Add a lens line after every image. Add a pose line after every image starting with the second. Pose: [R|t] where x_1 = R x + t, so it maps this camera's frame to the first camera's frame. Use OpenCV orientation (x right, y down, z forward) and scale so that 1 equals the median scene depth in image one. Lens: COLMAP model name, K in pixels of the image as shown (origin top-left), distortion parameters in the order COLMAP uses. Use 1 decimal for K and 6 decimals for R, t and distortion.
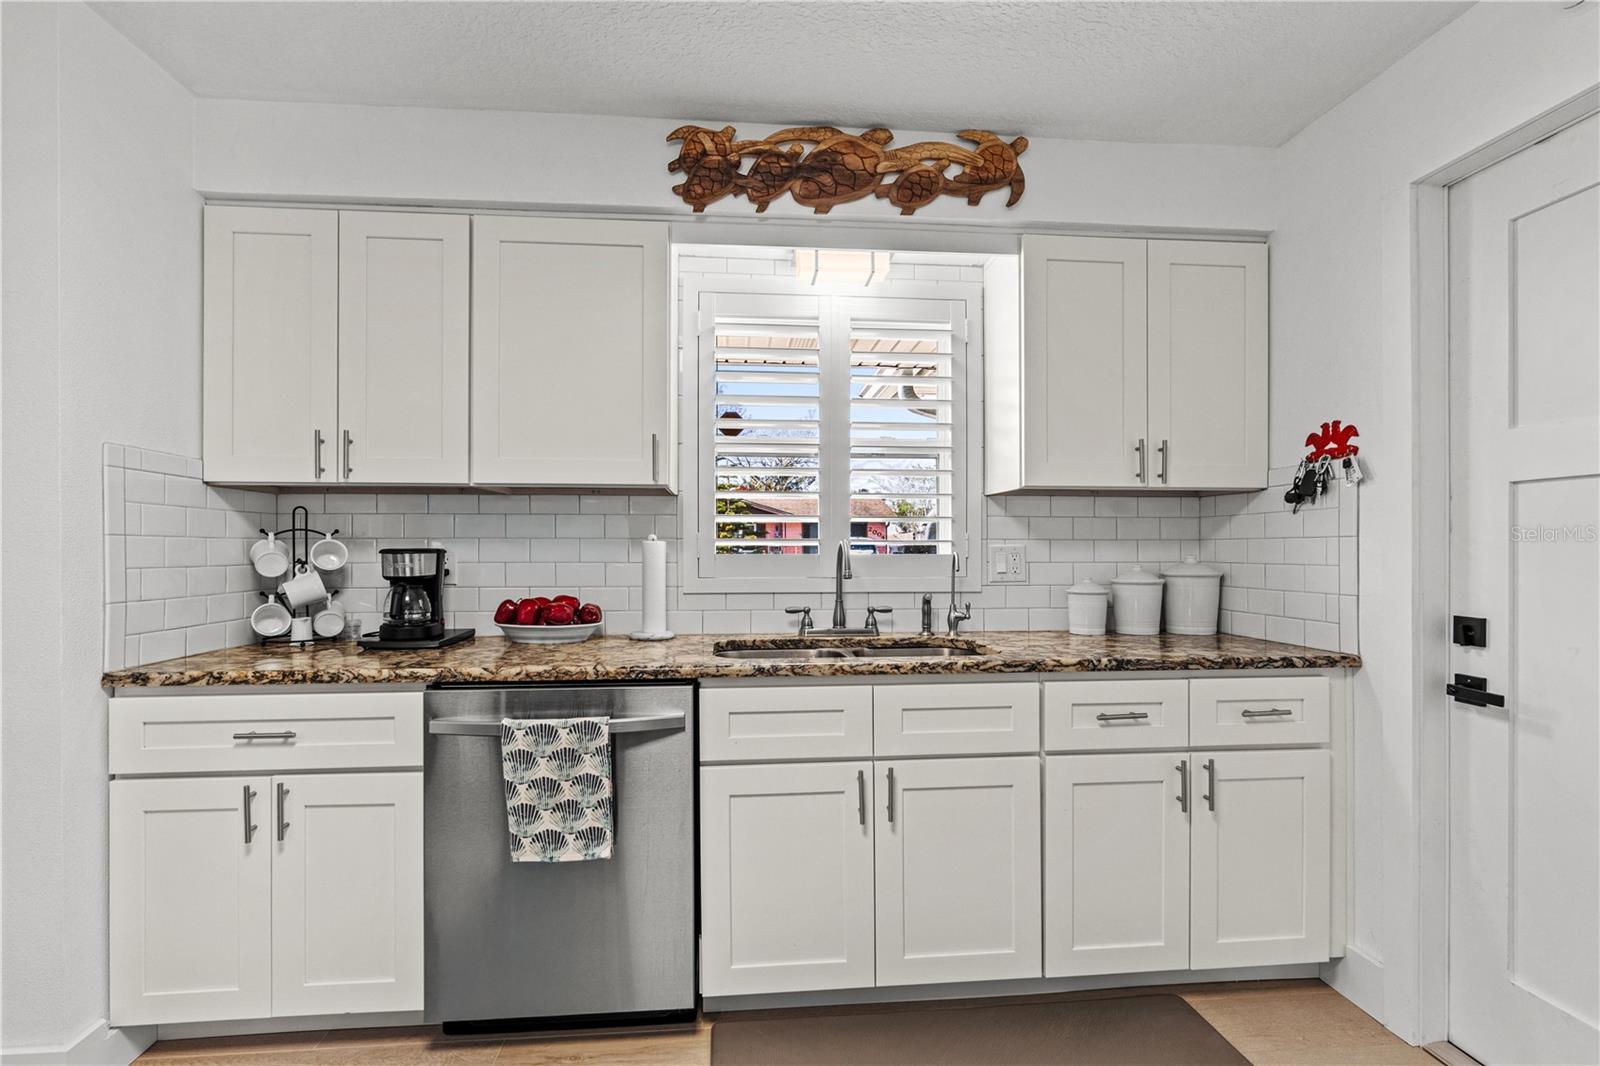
lens RADIAL K [[748.0, 0, 796.8], [0, 748.0, 554.3], [0, 0, 1]] dist [-0.000391, -0.000131]
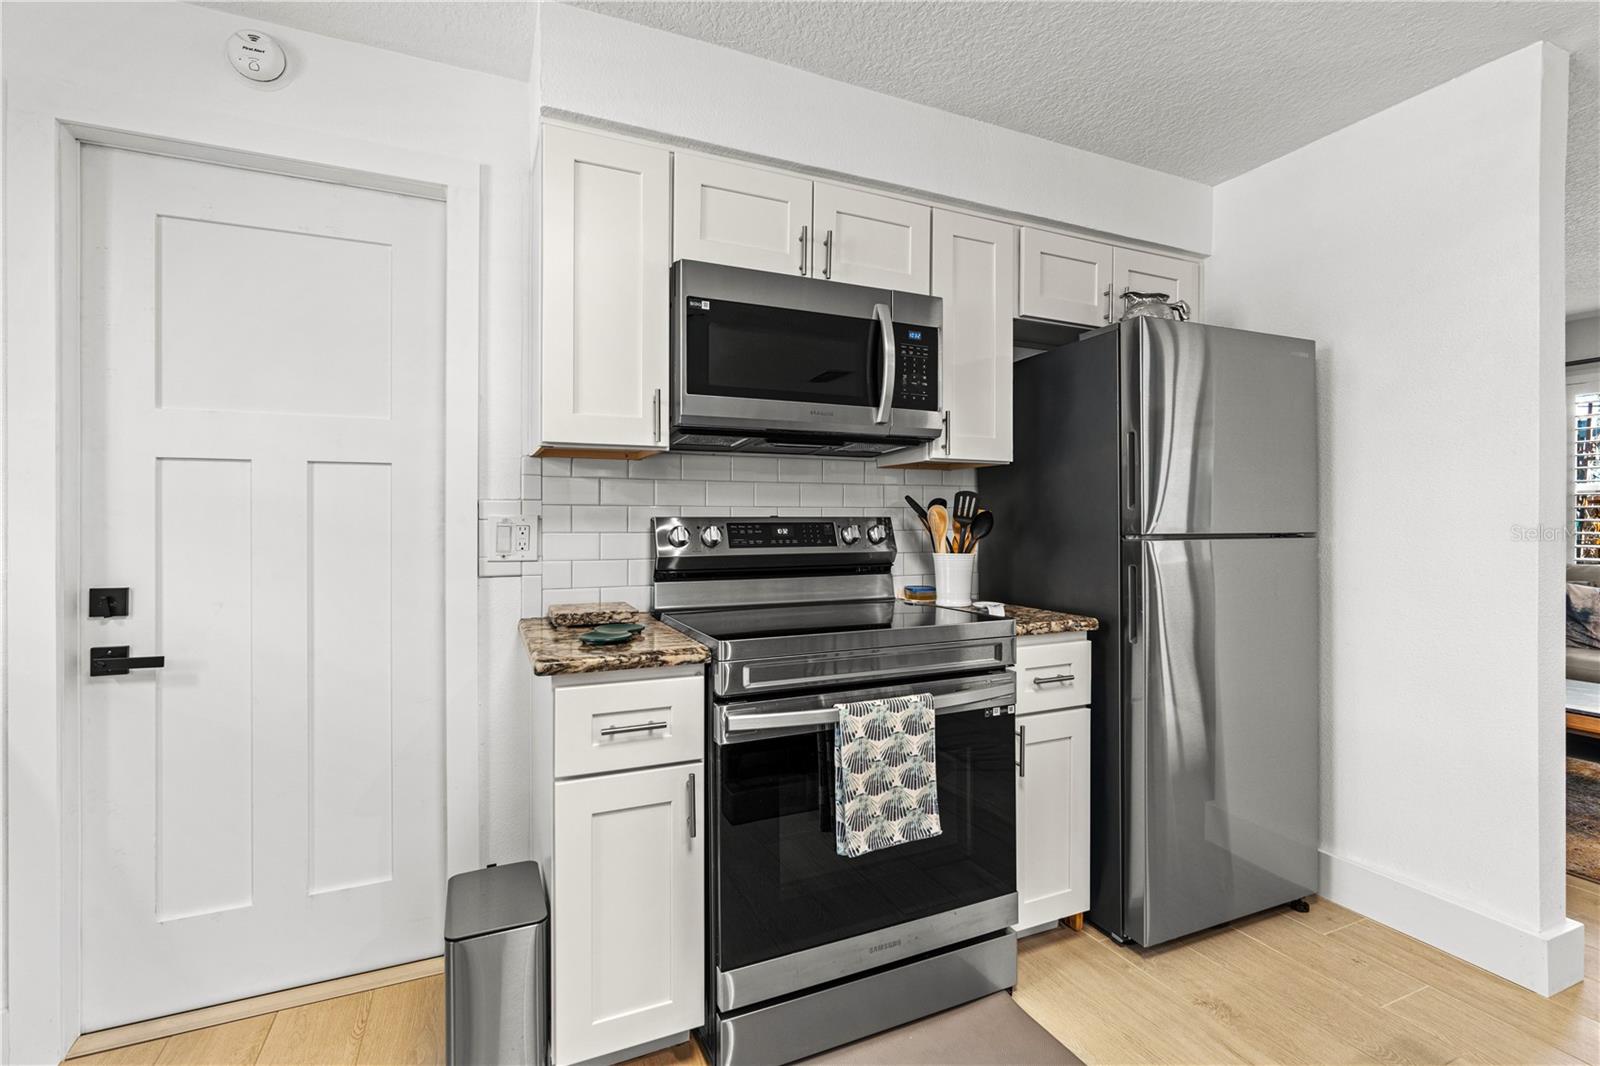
lens RADIAL K [[725.0, 0, 800.3], [0, 725.0, 522.6], [0, 0, 1]] dist [-0.001025, -0.000149]
pose [[-0.326747, -0.001081, 0.945111, -0.261606], [0.007847, 0.999962, 0.003857, 0.000177], [-0.945079, 0.008676, -0.326726, 0.367461]]
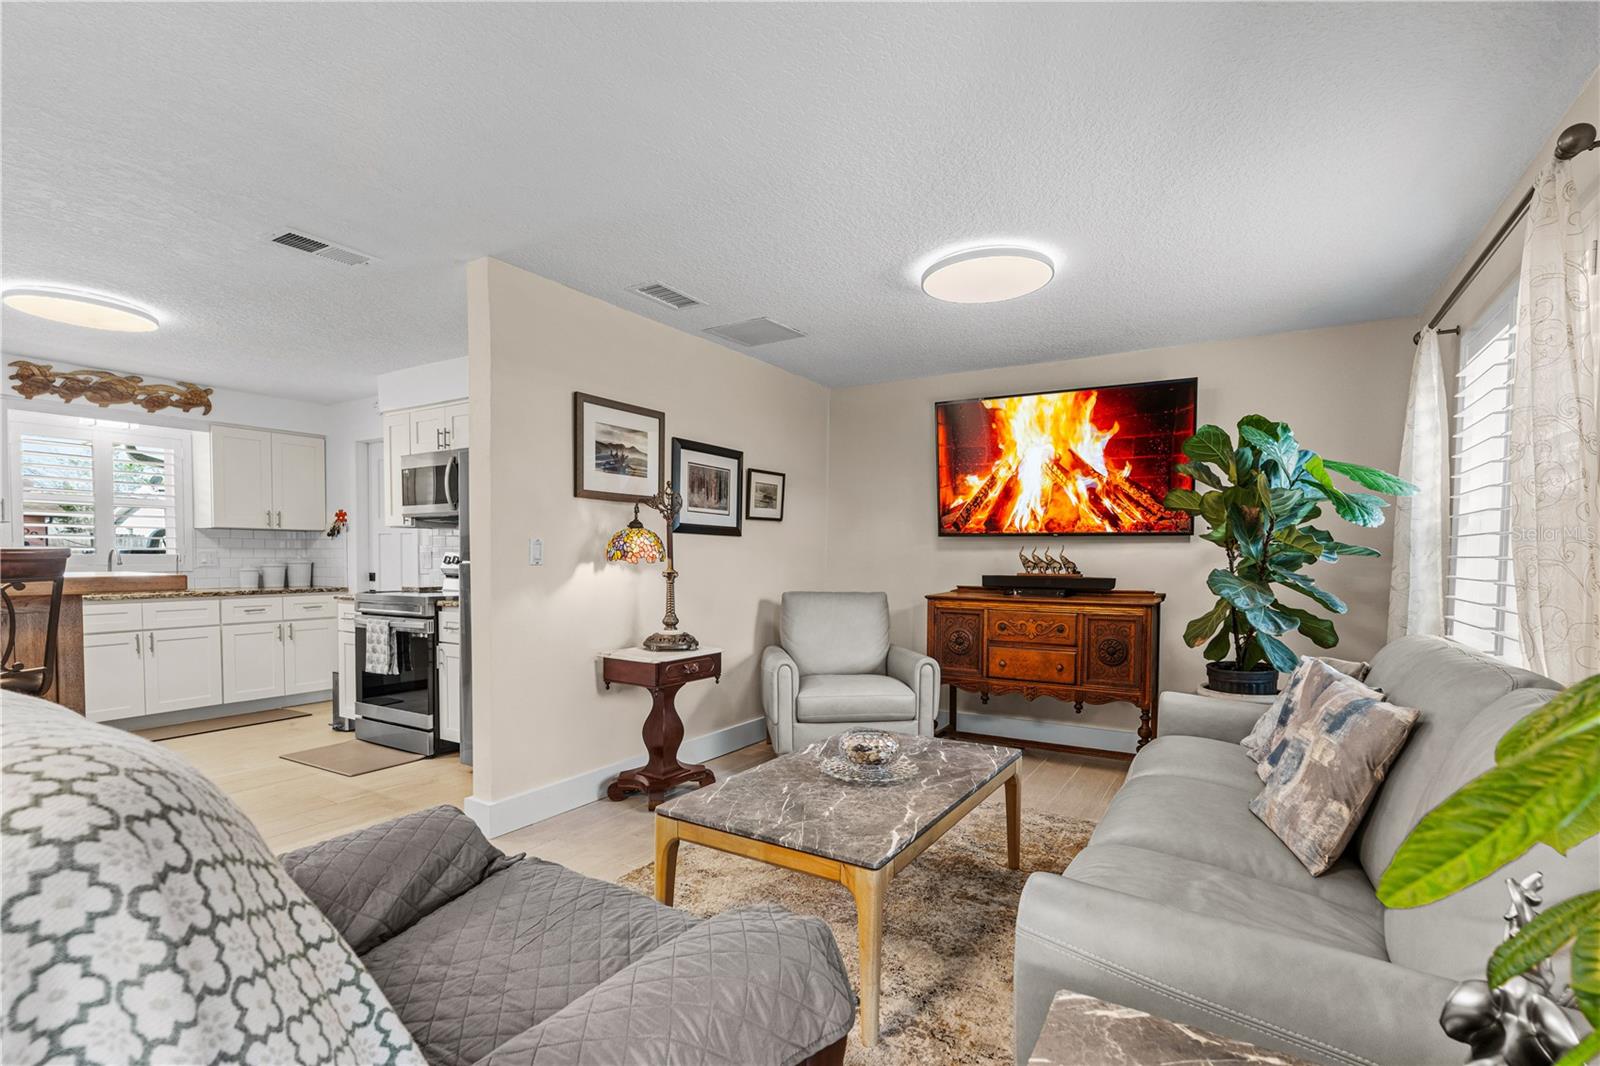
lens RADIAL K [[725.3, 0, 802.7], [0, 725.3, 572.6], [0, 0, 1]] dist [-0.003288, -0.000645]
pose [[0.589223, -0.016967, 0.807792, -0.519133], [0.001339, 0.999799, 0.020024, 0.016144], [-0.807969, -0.010717, 0.589127, -2.129607]]
